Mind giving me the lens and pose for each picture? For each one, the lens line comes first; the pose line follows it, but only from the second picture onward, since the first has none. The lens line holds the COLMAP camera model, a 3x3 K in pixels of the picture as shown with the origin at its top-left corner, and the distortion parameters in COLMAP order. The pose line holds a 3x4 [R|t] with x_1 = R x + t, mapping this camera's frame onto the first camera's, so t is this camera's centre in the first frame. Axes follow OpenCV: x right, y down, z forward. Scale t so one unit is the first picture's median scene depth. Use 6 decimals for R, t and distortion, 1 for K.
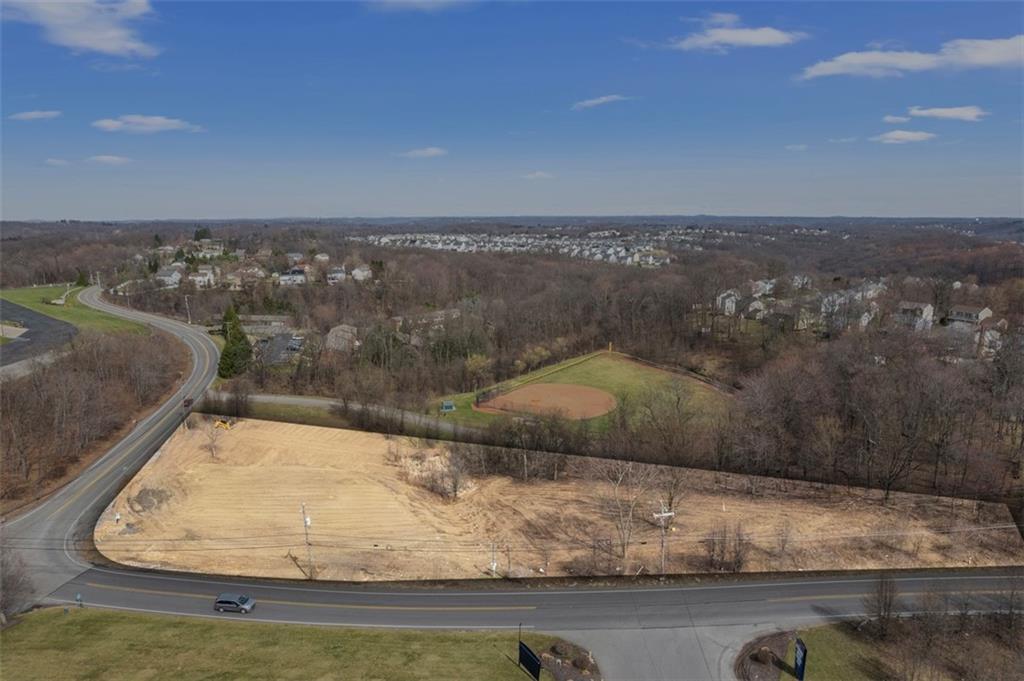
lens RADIAL K [[655.3, 0, 512.0], [0, 655.3, 340.5], [0, 0, 1]] dist [-0.077326, 0.068245]
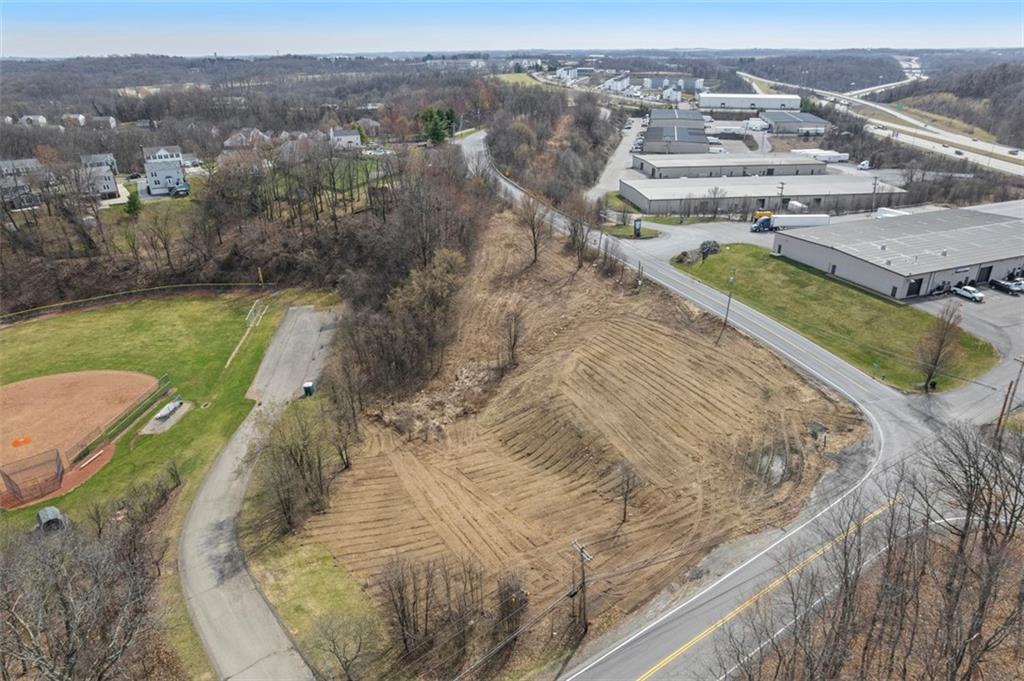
lens RADIAL K [[655.3, 0, 512.0], [0, 655.3, 340.5], [0, 0, 1]] dist [-0.077326, 0.068245]
pose [[-0.454761, -0.358719, 0.815177, -1.048226], [0.177420, 0.860463, 0.477624, -0.300671], [-0.872762, 0.361834, -0.327662, 1.552486]]
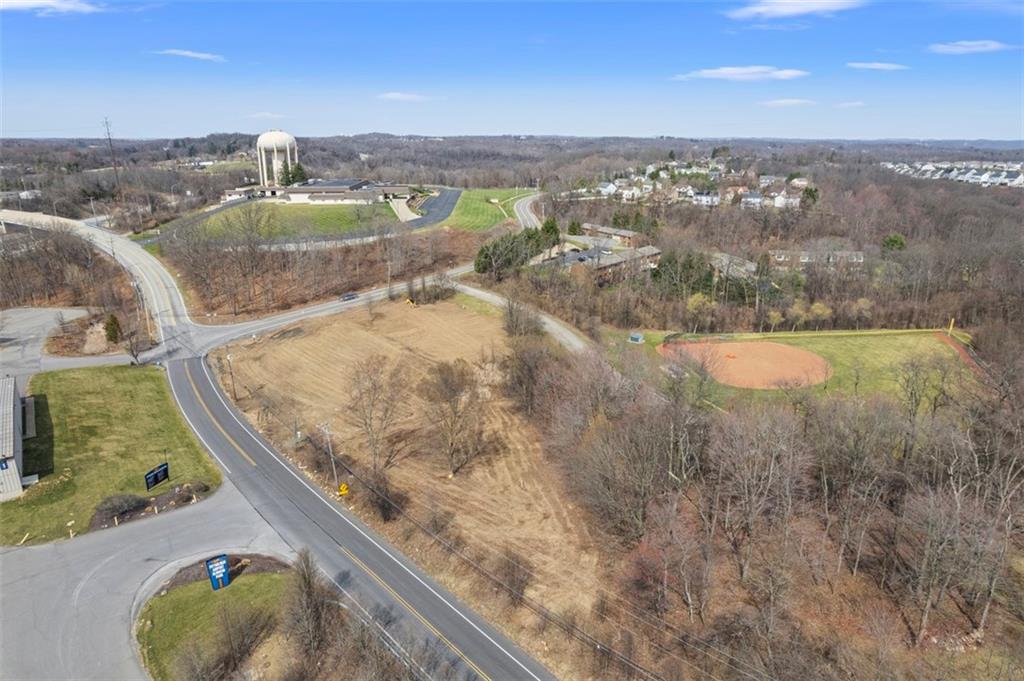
lens RADIAL K [[655.3, 0, 512.0], [0, 655.3, 340.5], [0, 0, 1]] dist [-0.077326, 0.068245]
pose [[0.662729, 0.229611, -0.712789, 0.881036], [-0.144054, 0.973146, 0.179543, -0.081103], [0.734873, -0.016308, 0.678009, 0.395933]]
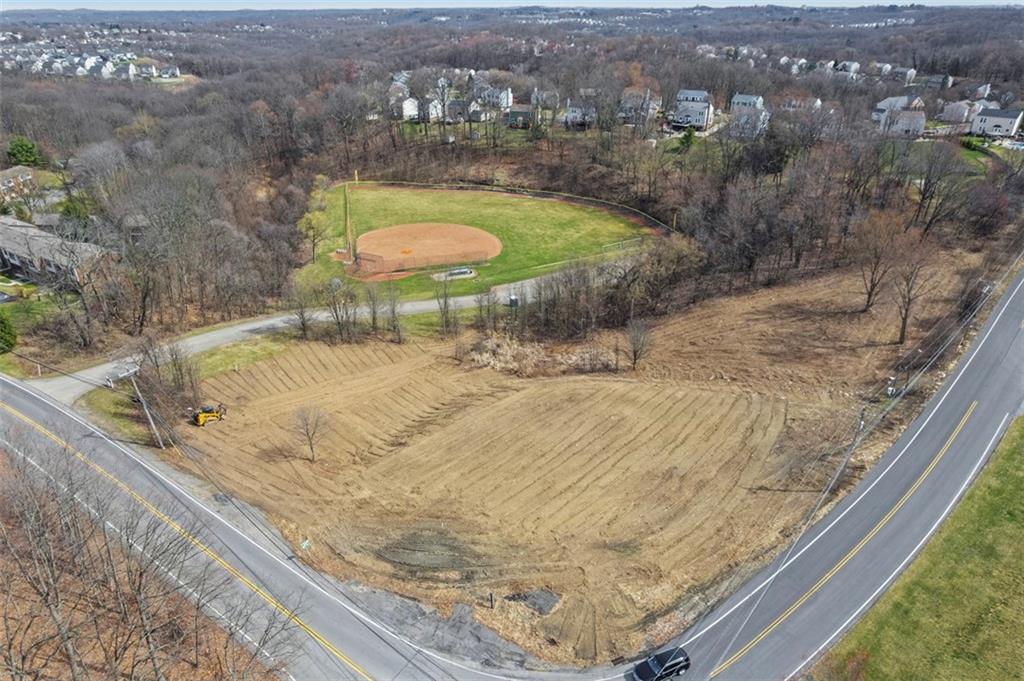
lens RADIAL K [[662.4, 0, 512.0], [0, 662.4, 340.5], [0, 0, 1]] dist [-0.077313, 0.069135]
pose [[0.685974, -0.333188, 0.646859, -0.883091], [0.140610, 0.932942, 0.331433, -0.119733], [-0.713911, -0.136400, 0.686823, 0.614114]]
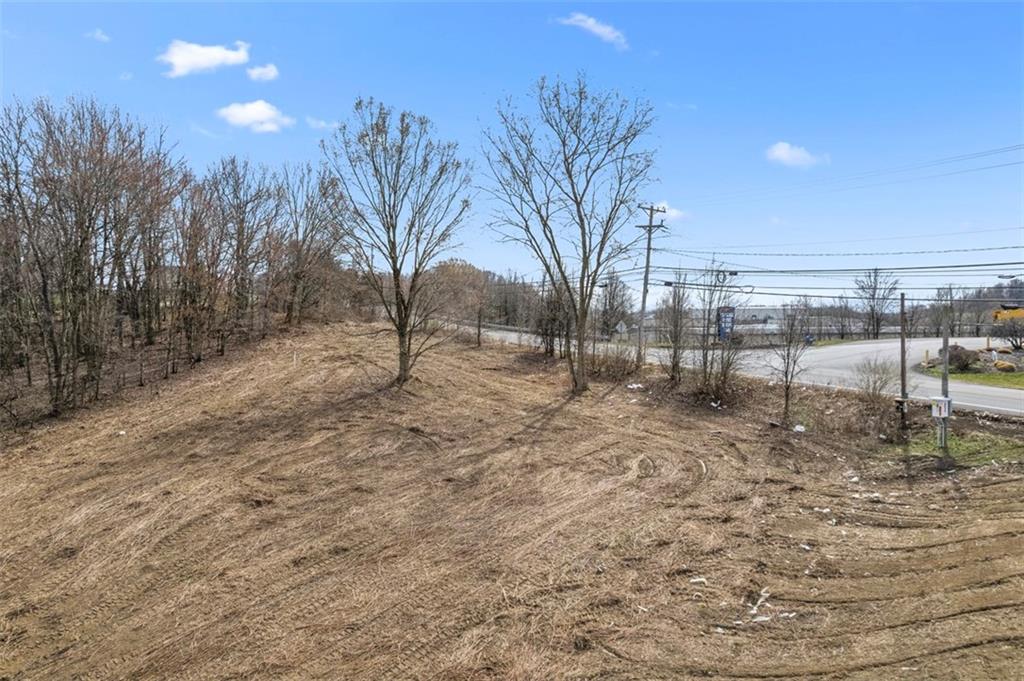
lens RADIAL K [[657.4, 0, 512.0], [0, 657.4, 340.5], [0, 0, 1]] dist [-0.081070, 0.076739]
pose [[-0.487116, -0.023439, 0.873023, -0.146831], [0.171558, 0.977595, 0.121970, 0.213279], [-0.856321, 0.209187, -0.472181, 1.066754]]
